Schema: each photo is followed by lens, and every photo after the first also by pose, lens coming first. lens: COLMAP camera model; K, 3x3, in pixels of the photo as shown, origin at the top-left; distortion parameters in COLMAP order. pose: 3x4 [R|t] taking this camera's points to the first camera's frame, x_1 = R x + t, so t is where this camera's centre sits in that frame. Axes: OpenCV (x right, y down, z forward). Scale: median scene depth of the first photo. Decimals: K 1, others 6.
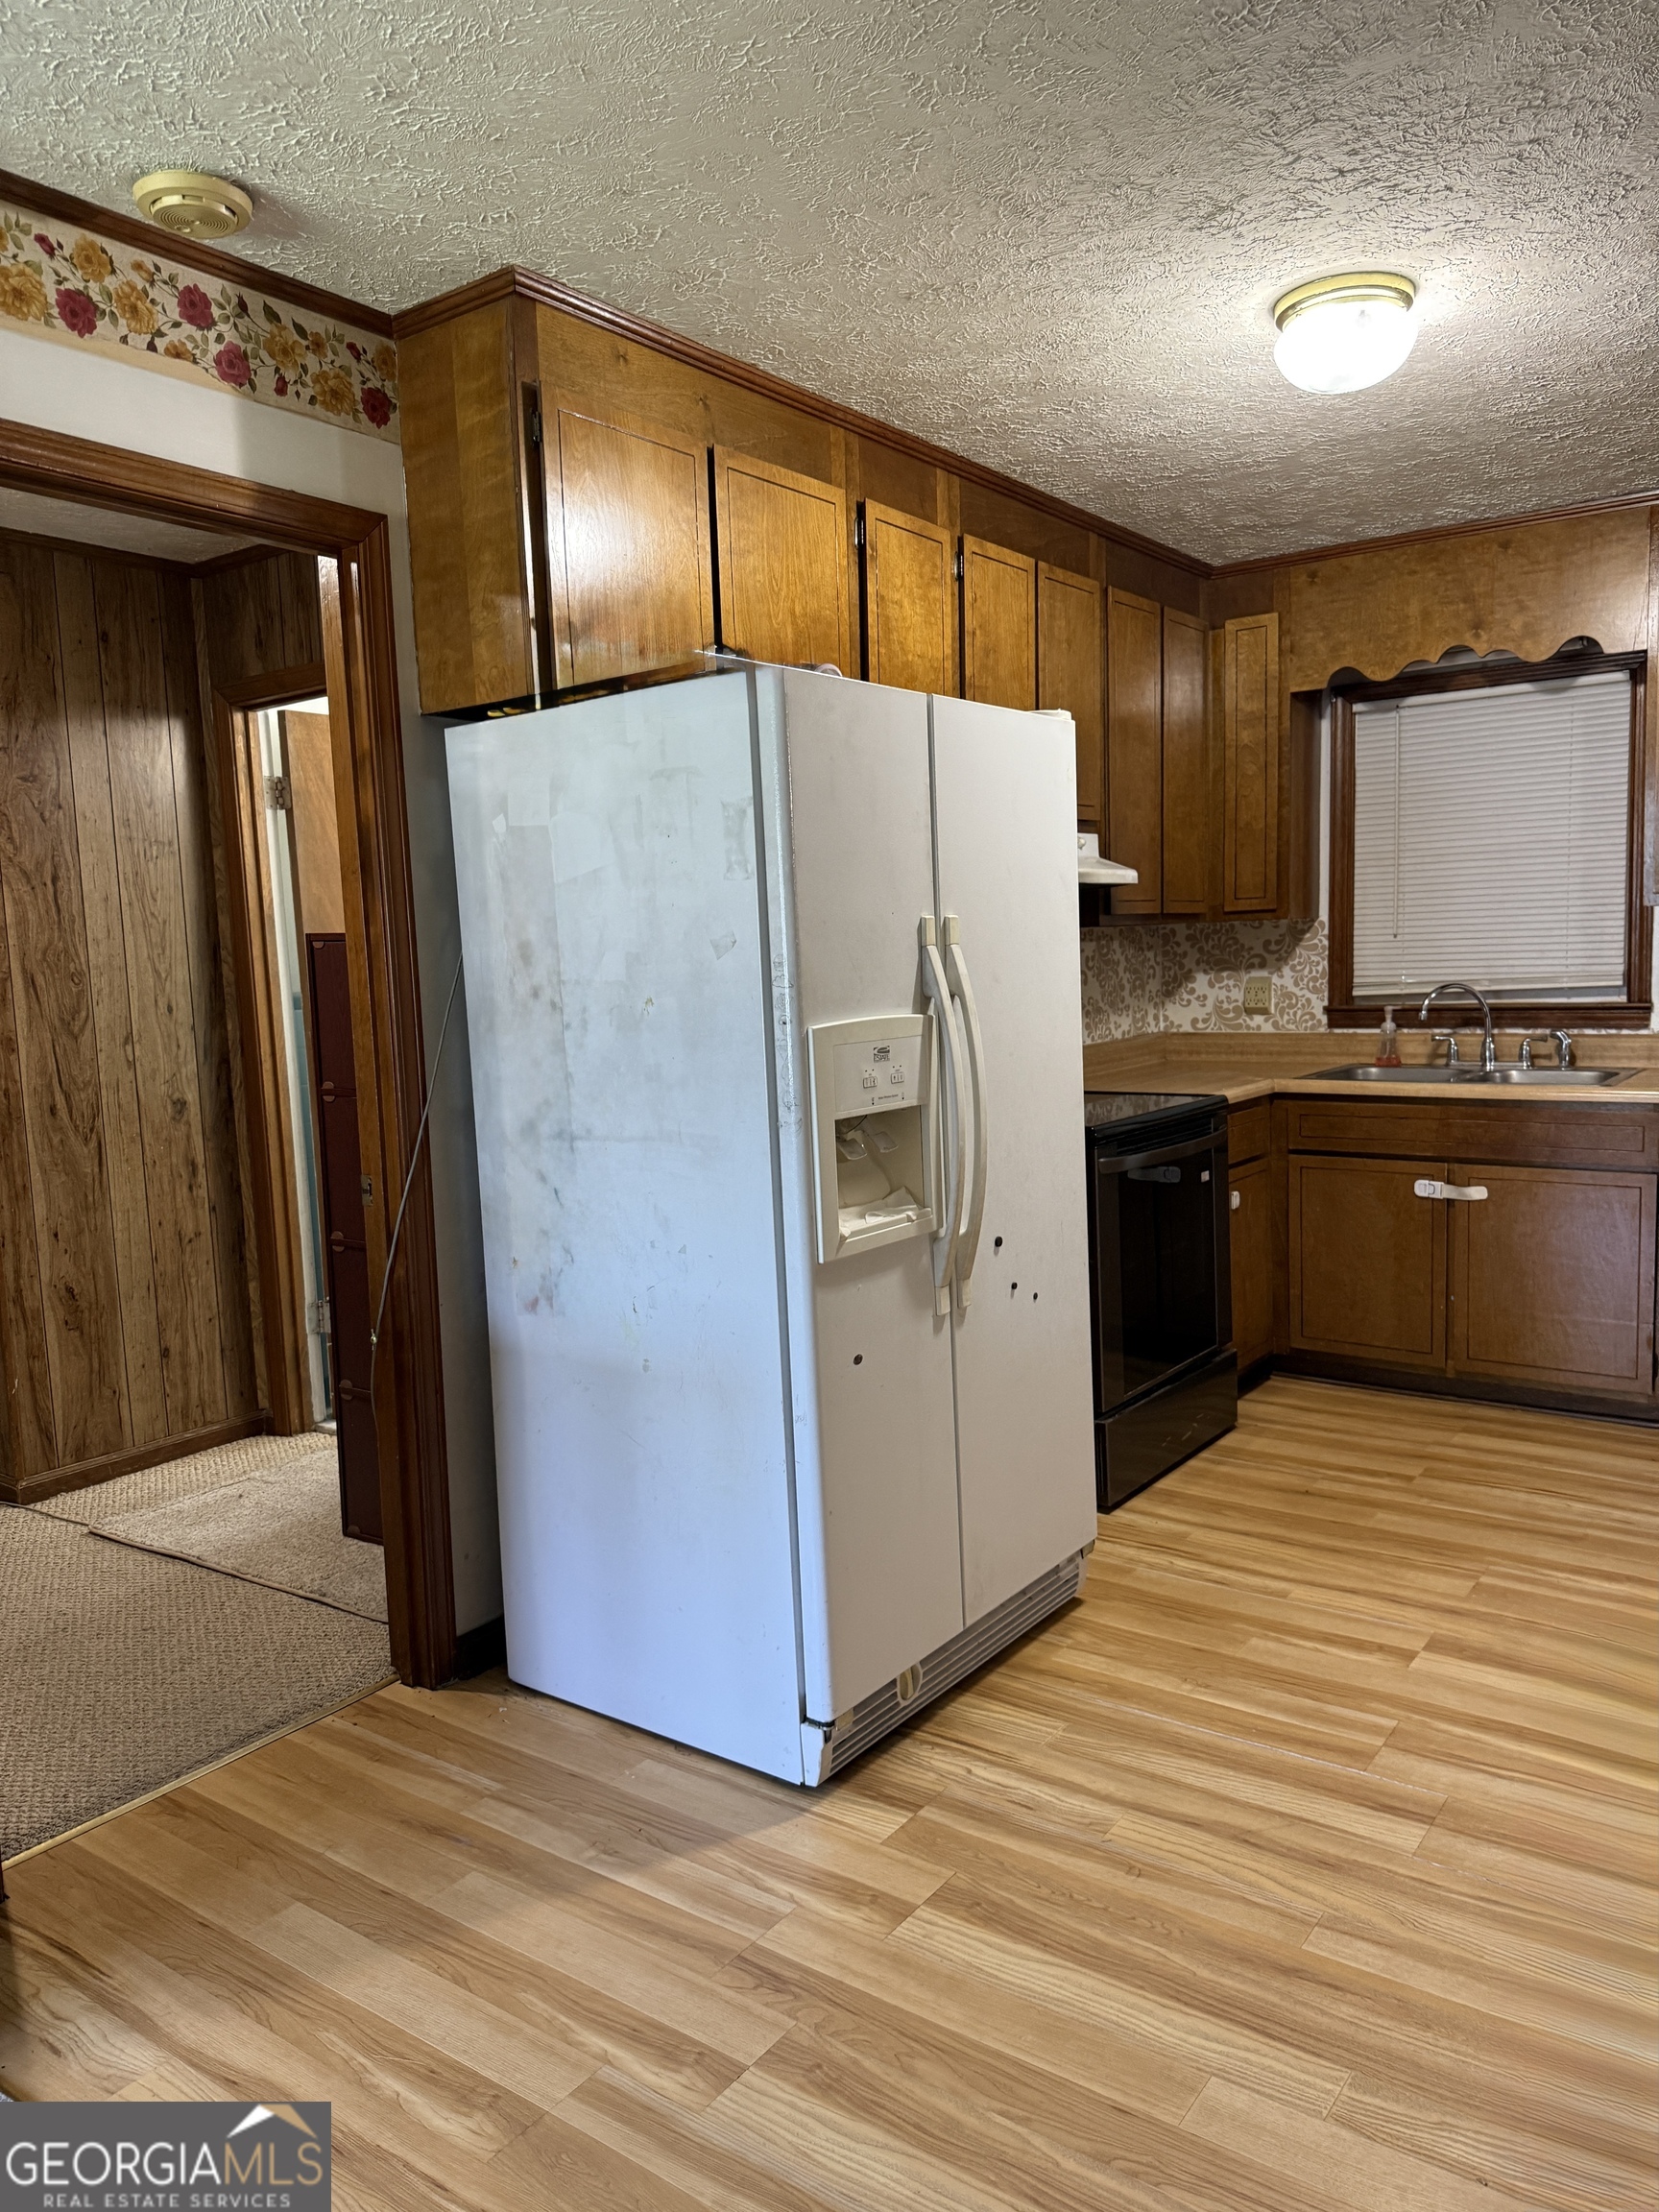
lens RADIAL K [[1583.0, 0, 821.5], [0, 1583.0, 1108.4], [0, 0, 1]] dist [0.022796, -0.020148]
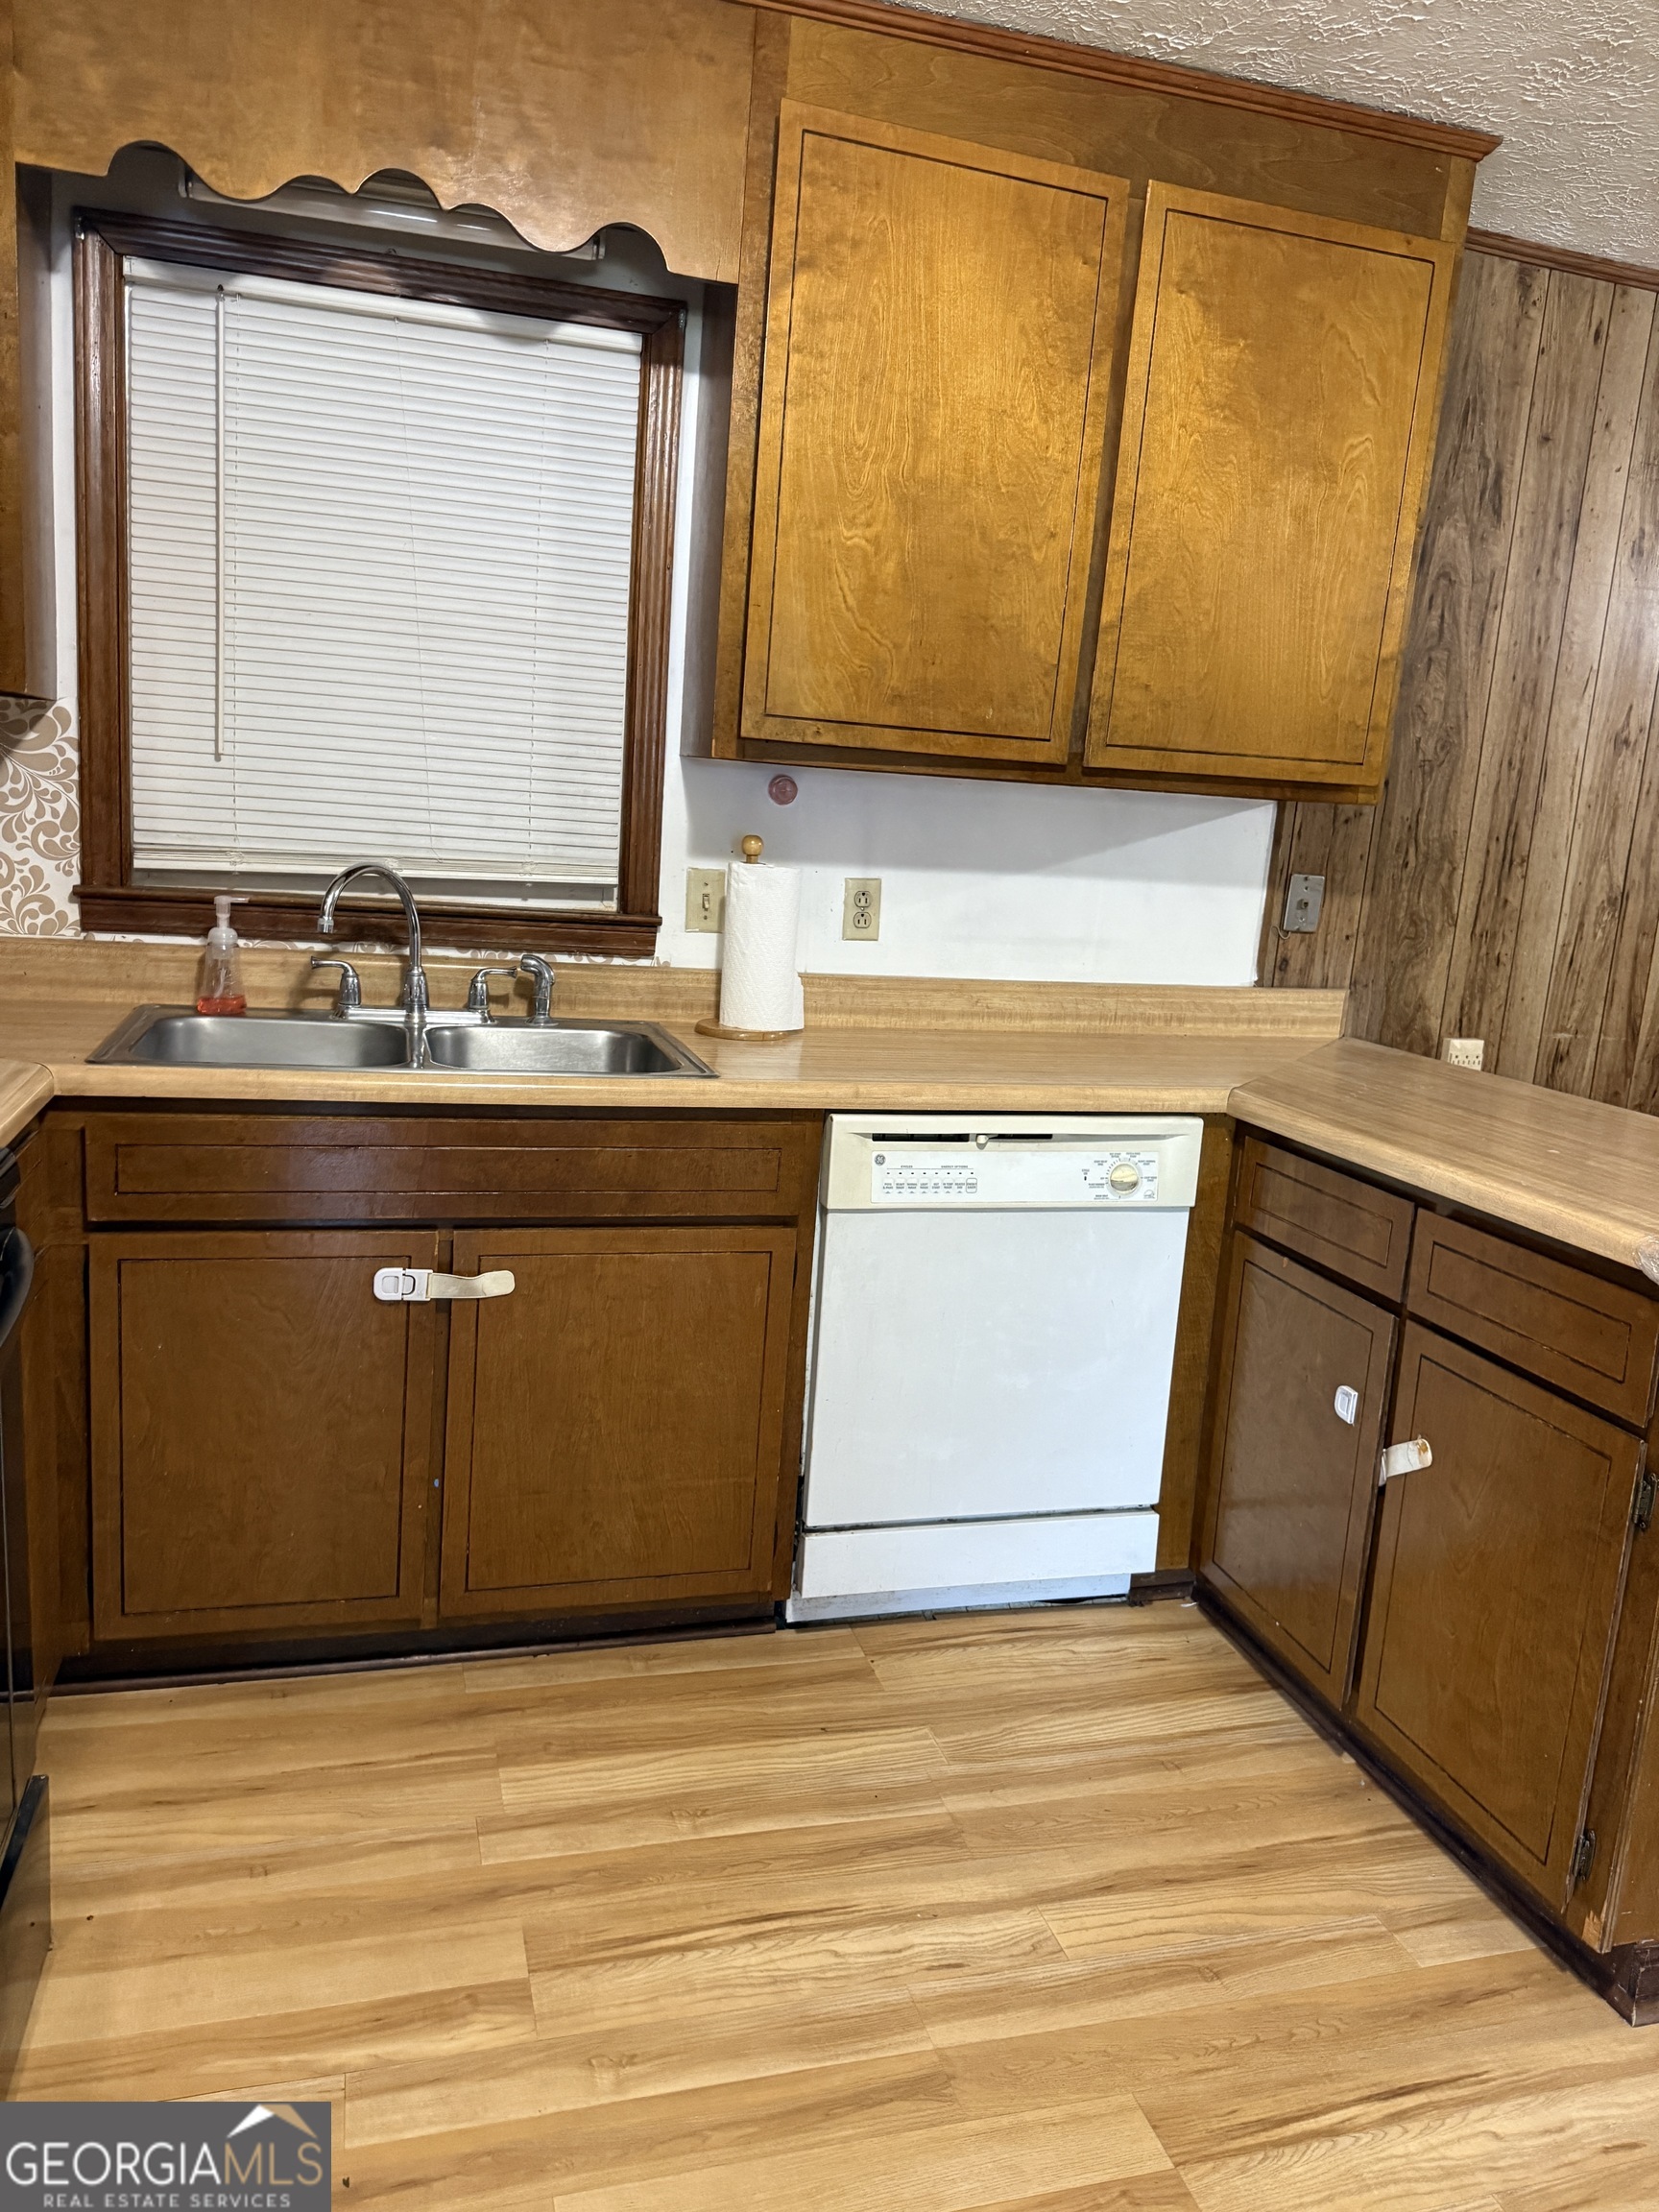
lens RADIAL K [[1583.0, 0, 814.8], [0, 1583.0, 1112.0], [0, 0, 1]] dist [0.022796, -0.020148]
pose [[0.609798, -0.064383, 0.789938, 0.069595], [-0.011378, 0.995881, 0.089952, -0.045915], [-0.792476, -0.063840, 0.606553, 0.567563]]
